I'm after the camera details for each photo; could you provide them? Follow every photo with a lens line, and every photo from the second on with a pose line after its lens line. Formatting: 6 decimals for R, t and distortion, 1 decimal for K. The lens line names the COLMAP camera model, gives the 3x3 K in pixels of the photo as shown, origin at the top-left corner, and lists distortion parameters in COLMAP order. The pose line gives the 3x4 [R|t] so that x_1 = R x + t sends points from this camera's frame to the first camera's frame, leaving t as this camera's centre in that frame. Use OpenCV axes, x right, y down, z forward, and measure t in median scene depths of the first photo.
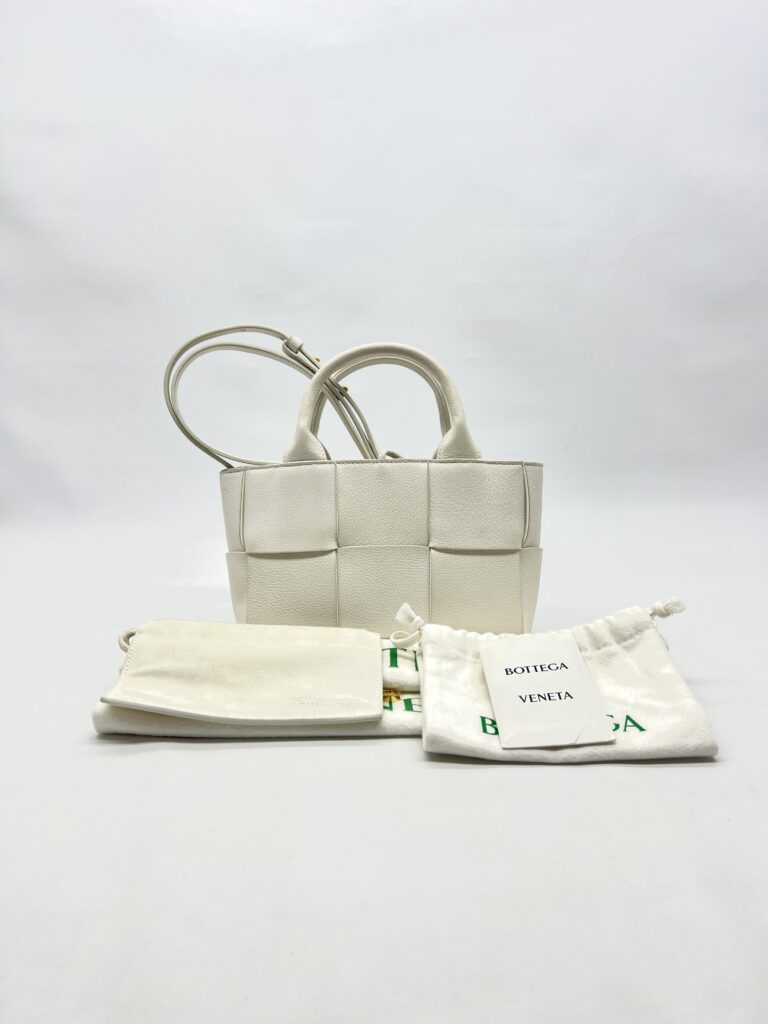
lens RADIAL K [[584.5, 0, 384.0], [0, 584.5, 512.0], [0, 0, 1]] dist [0.000384, -0.000300]
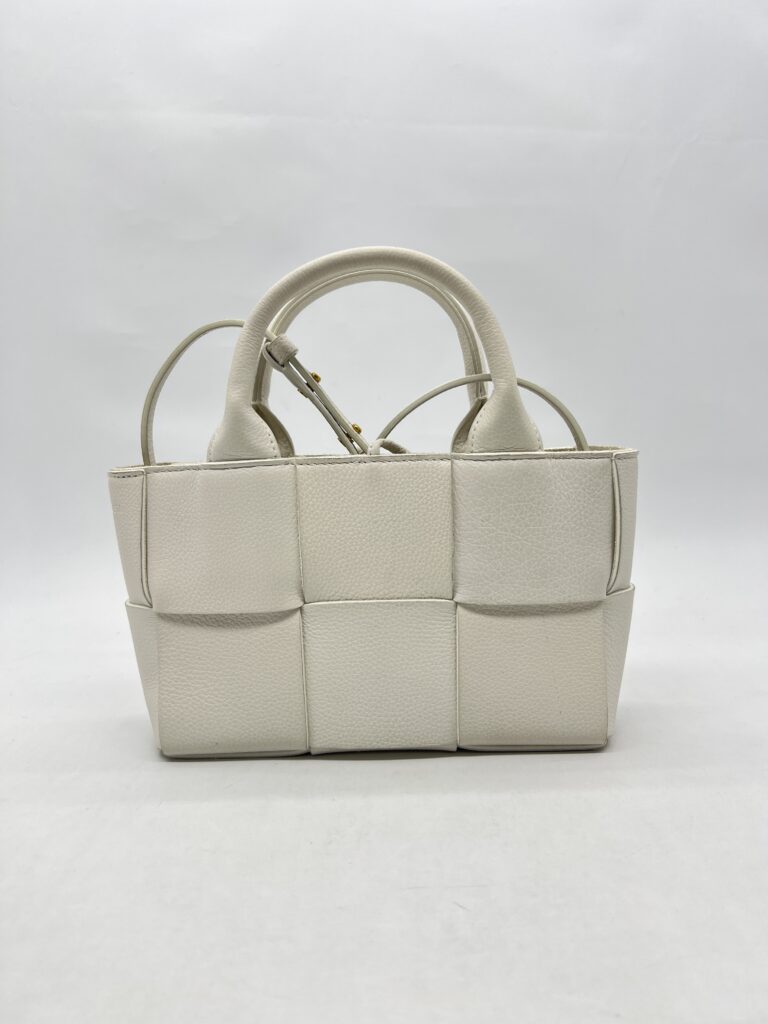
lens RADIAL K [[584.5, 0, 384.0], [0, 584.5, 512.0], [0, 0, 1]] dist [0.000384, -0.000300]
pose [[0.999826, -0.018664, 0.000113, 0.005744], [0.018455, 0.989494, 0.143388, -0.118111], [-0.002788, -0.143361, 0.989667, 0.411993]]
